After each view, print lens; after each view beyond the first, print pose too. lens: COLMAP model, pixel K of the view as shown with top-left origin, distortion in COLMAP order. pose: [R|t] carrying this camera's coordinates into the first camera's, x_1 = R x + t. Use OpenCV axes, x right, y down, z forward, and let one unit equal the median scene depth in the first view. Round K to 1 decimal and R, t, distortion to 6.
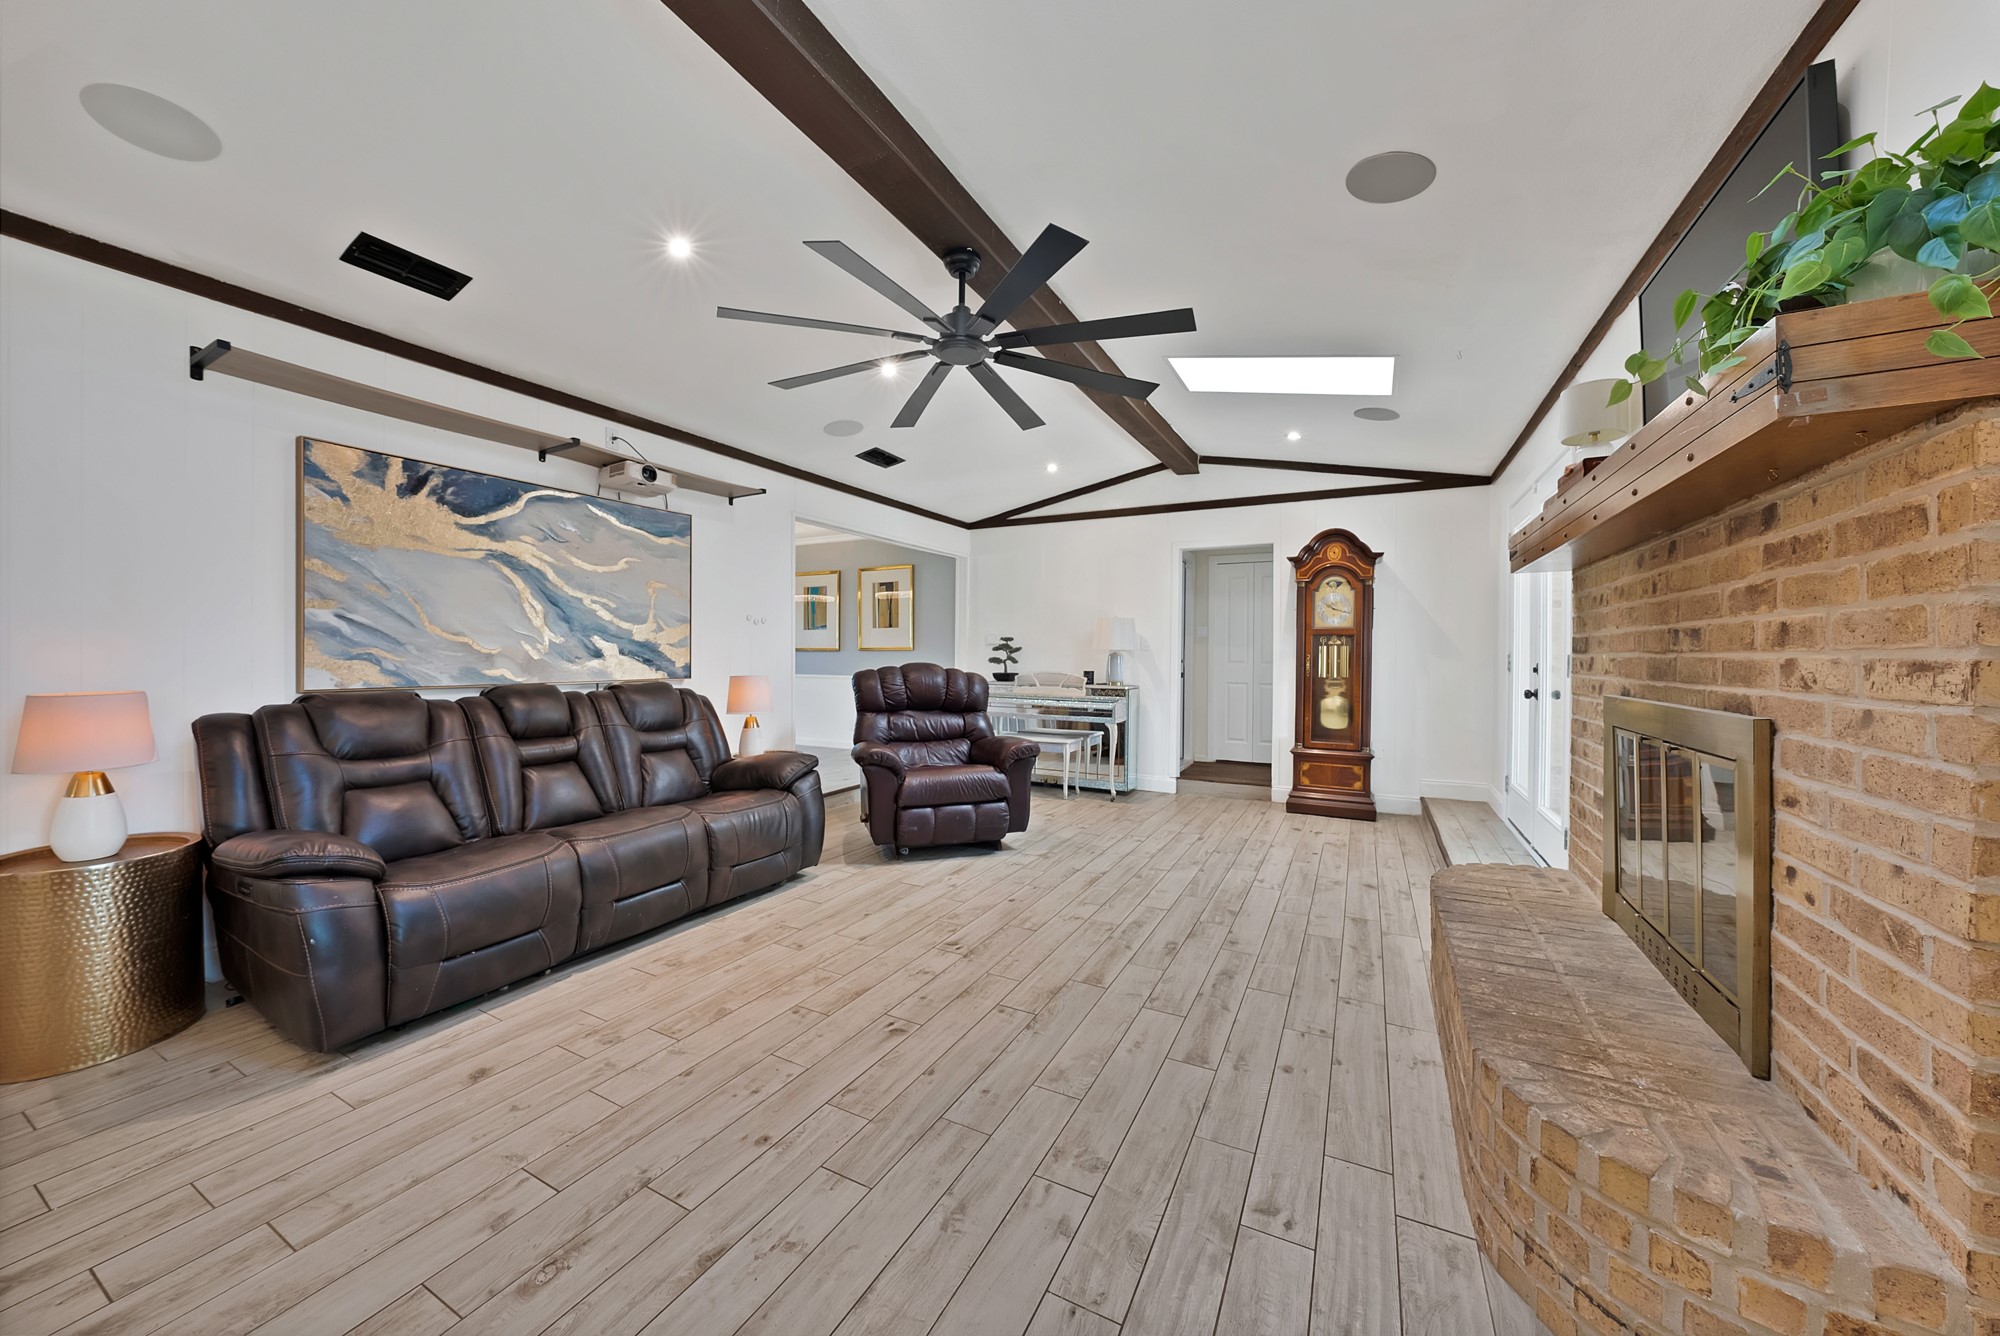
lens RADIAL K [[709.7, 0, 999.2], [0, 709.7, 656.4], [0, 0, 1]] dist [-0.025375, 0.004350]
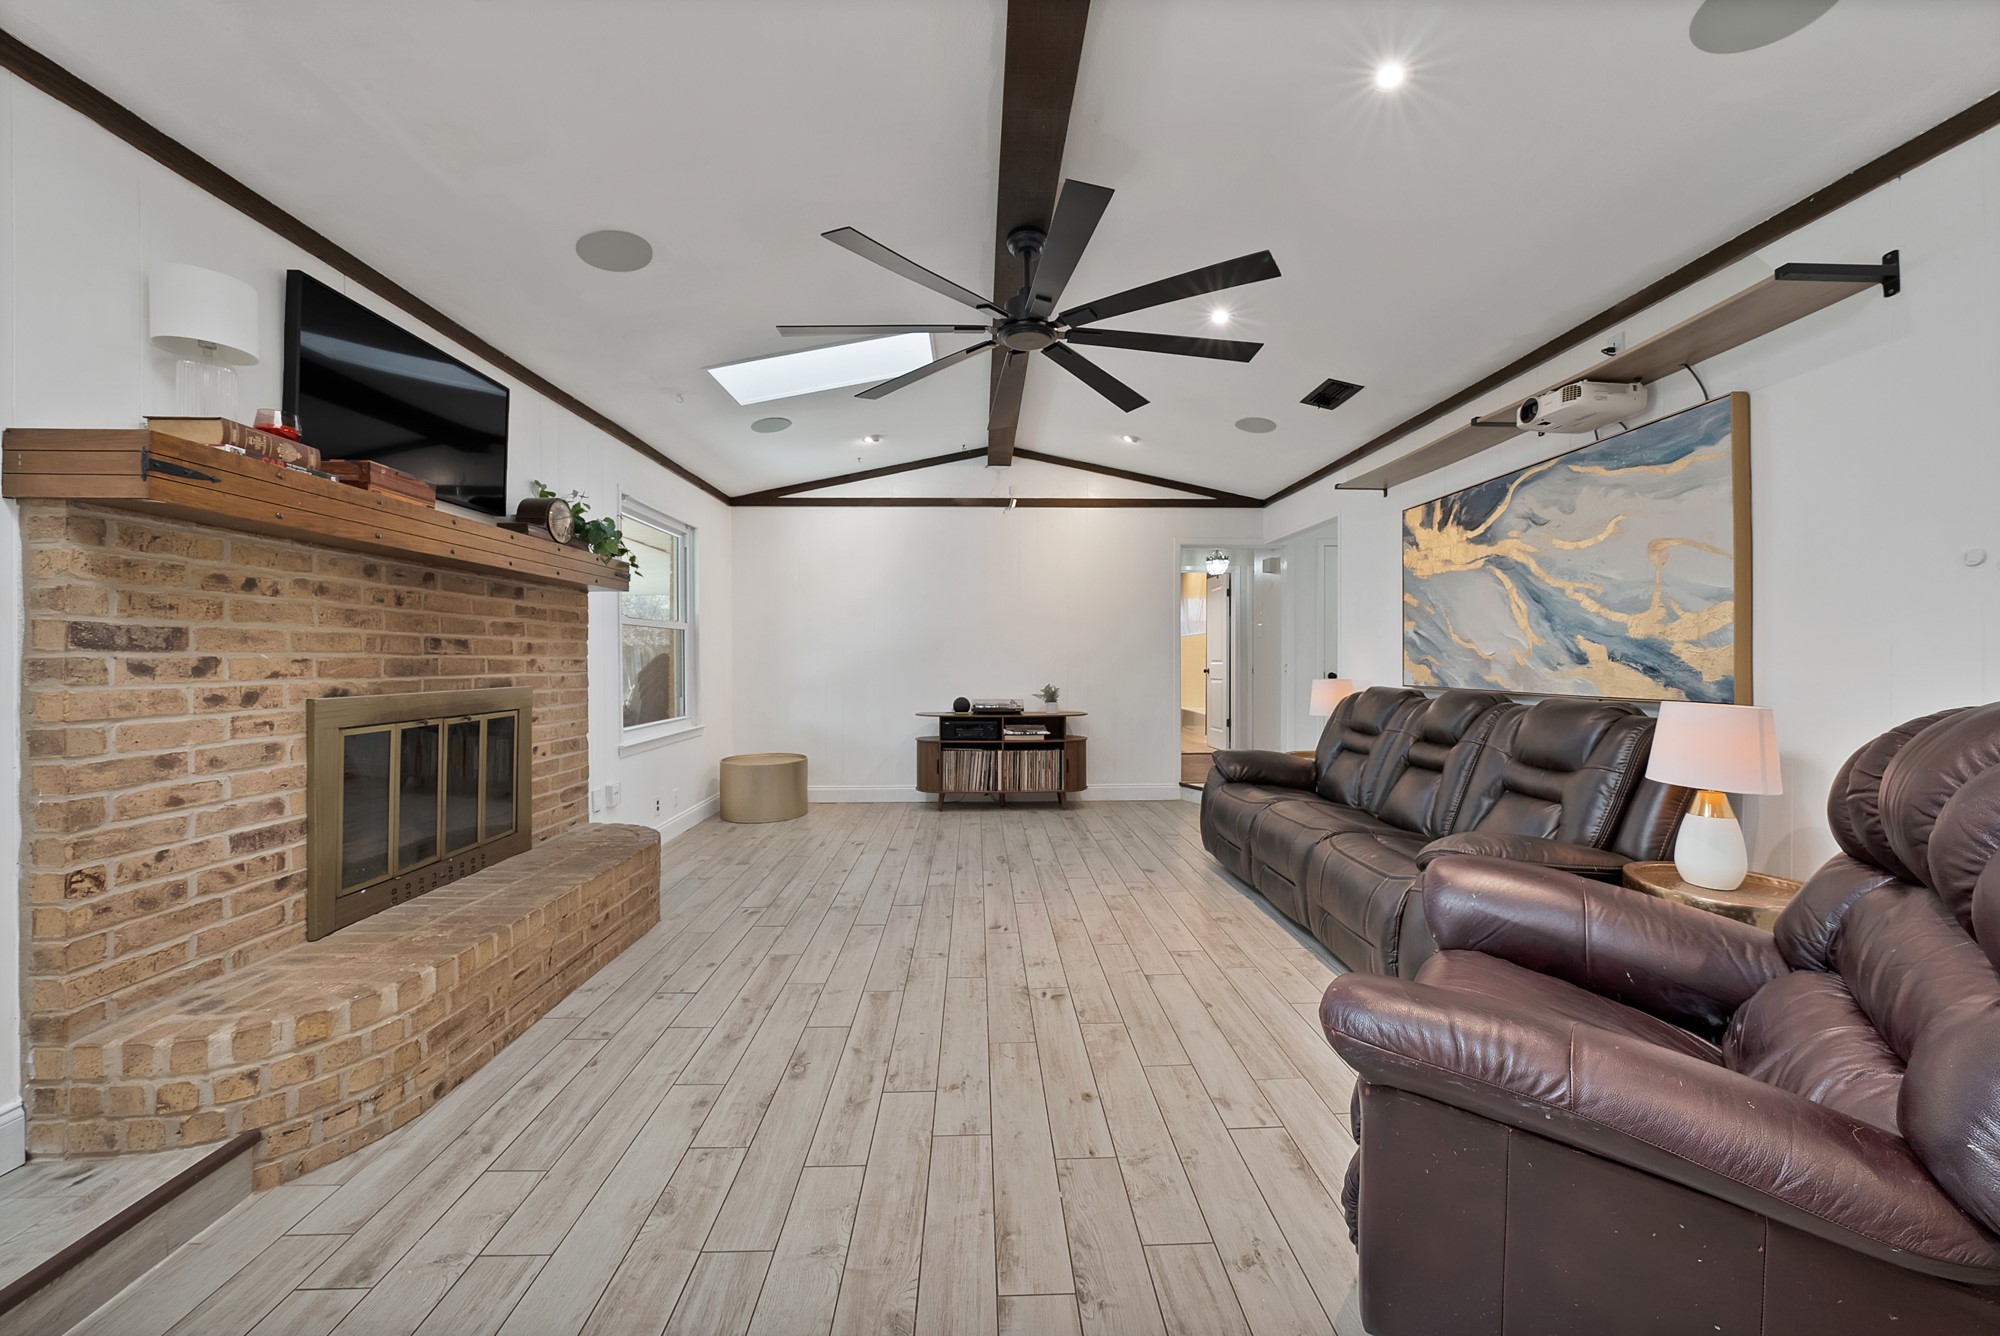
lens RADIAL K [[709.7, 0, 995.6], [0, 709.7, 655.2], [0, 0, 1]] dist [-0.025375, 0.004350]
pose [[-0.874160, -0.007614, -0.485578, 0.407186], [-0.004428, 0.999960, -0.007708, 0.000937], [0.485618, -0.004588, -0.874159, 1.675899]]
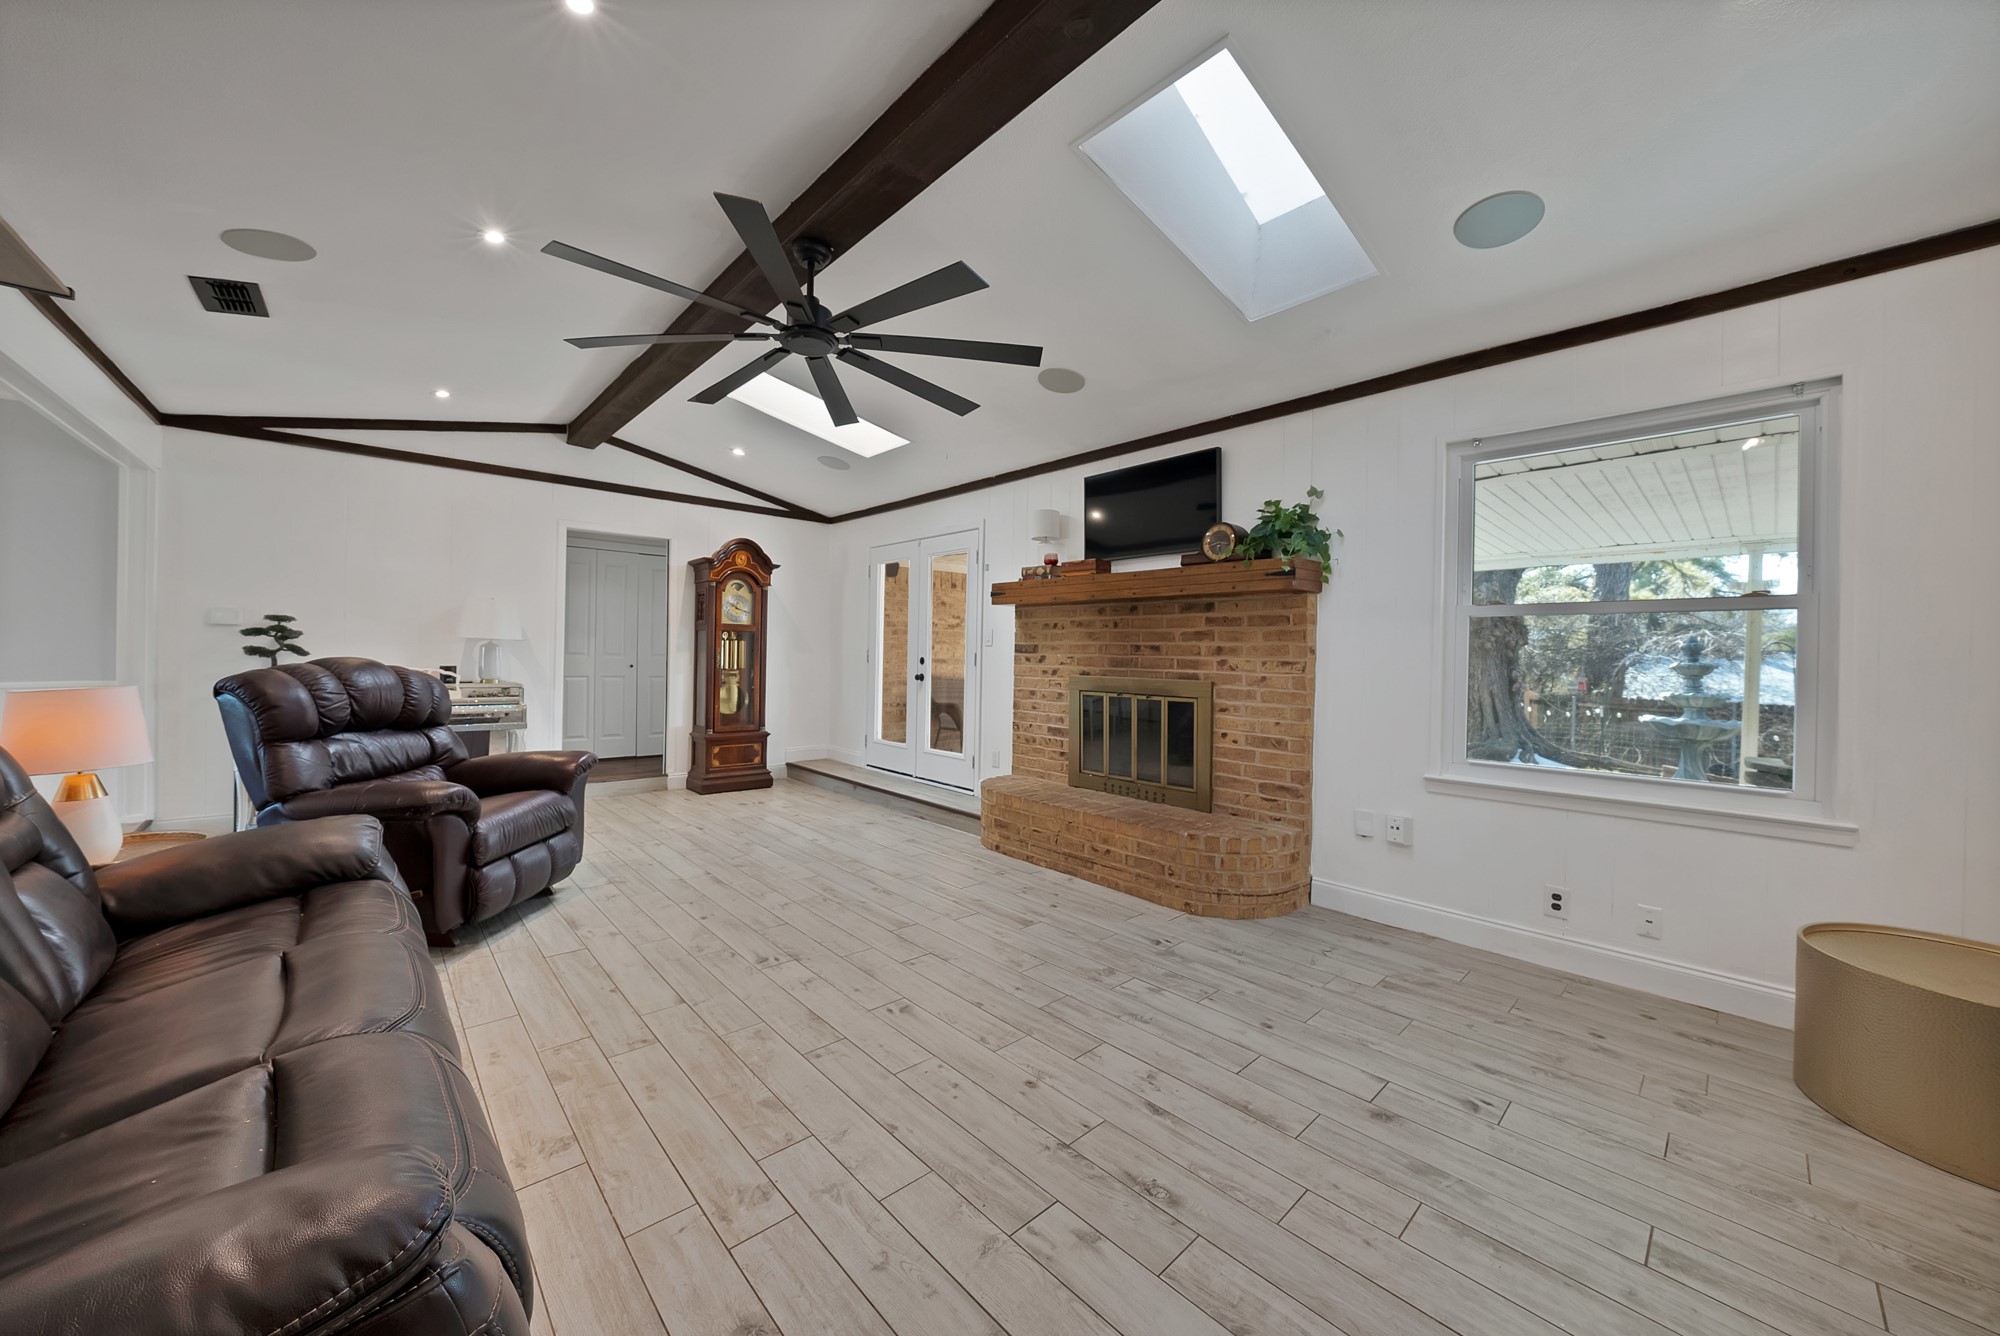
lens RADIAL K [[709.7, 0, 1001.8], [0, 709.7, 656.3], [0, 0, 1]] dist [-0.025375, 0.004350]
pose [[0.336205, -0.002479, 0.941785, -0.823143], [-0.014198, 0.999870, 0.007700, -0.008486], [-0.941682, -0.015960, 0.336126, 0.385077]]
